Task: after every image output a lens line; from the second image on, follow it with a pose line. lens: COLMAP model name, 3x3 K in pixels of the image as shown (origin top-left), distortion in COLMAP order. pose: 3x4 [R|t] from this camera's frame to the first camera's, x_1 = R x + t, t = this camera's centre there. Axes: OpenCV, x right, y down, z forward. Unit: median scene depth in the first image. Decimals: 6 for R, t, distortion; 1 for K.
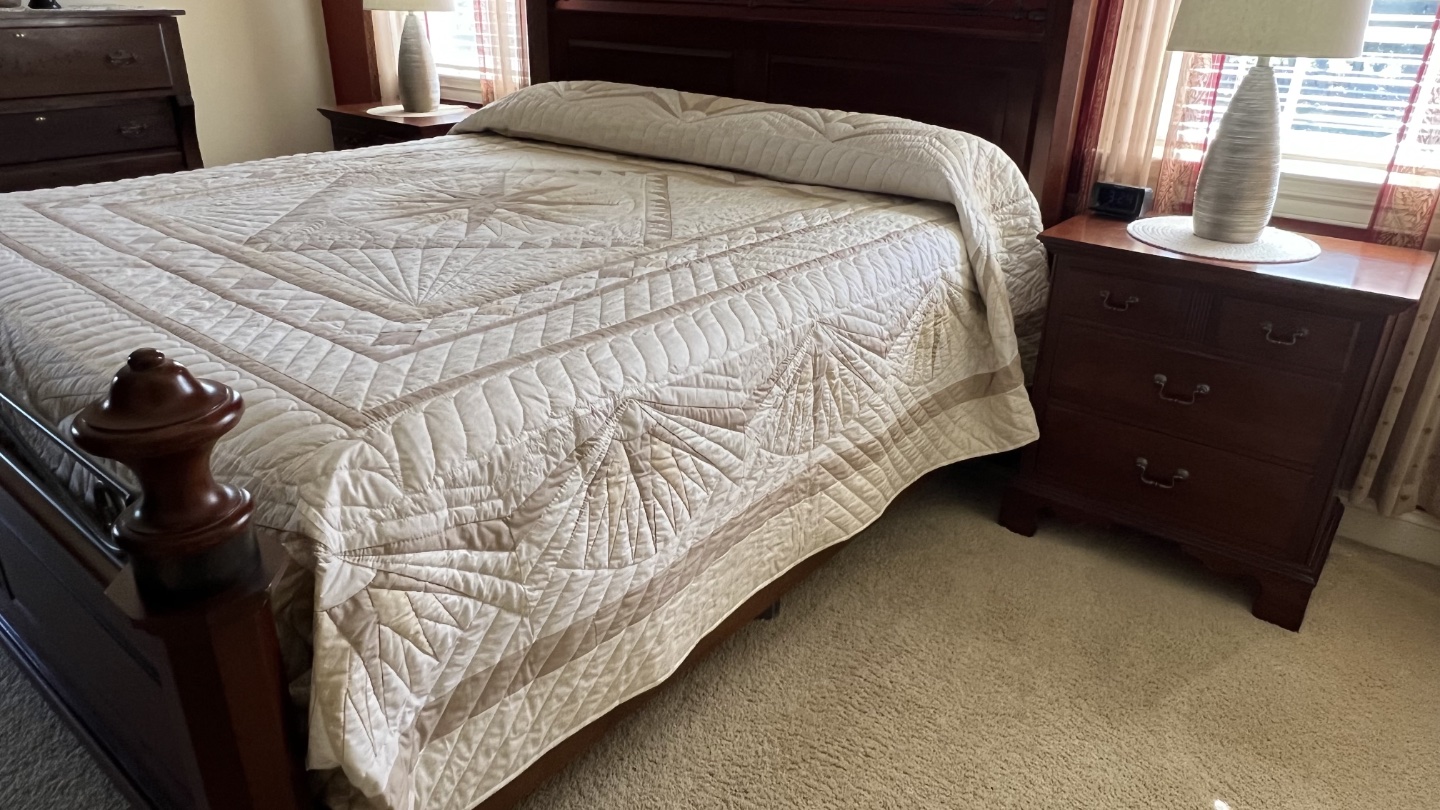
lens RADIAL K [[953.8, 0, 717.5], [0, 953.8, 416.8], [0, 0, 1]] dist [-0.009913, 0.006226]
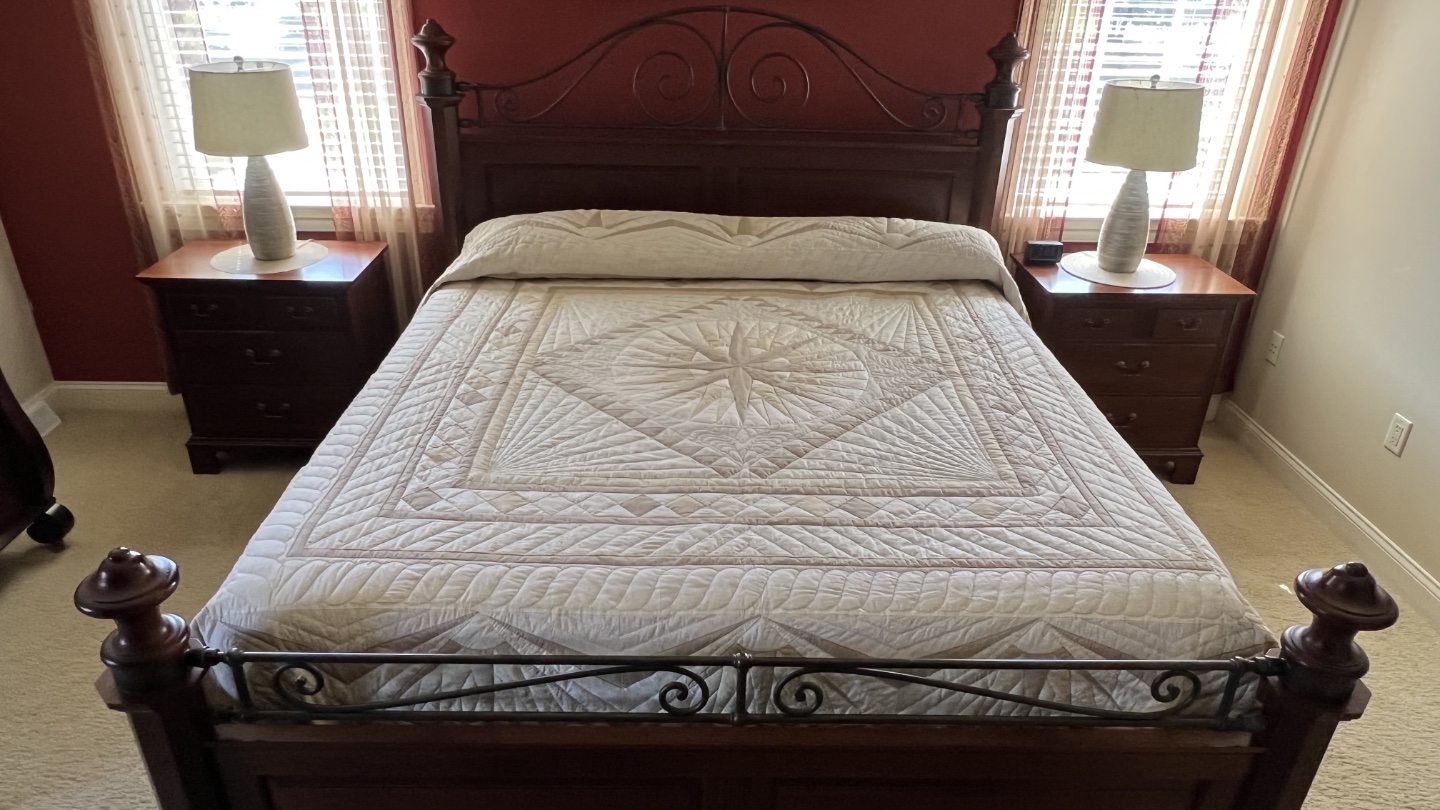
lens RADIAL K [[953.8, 0, 717.8], [0, 953.8, 407.7], [0, 0, 1]] dist [-0.009913, 0.006226]
pose [[0.762092, -0.292821, 0.577470, -1.174042], [0.260960, 0.955152, 0.139943, -0.435120], [-0.592550, 0.044047, 0.804329, 0.137041]]
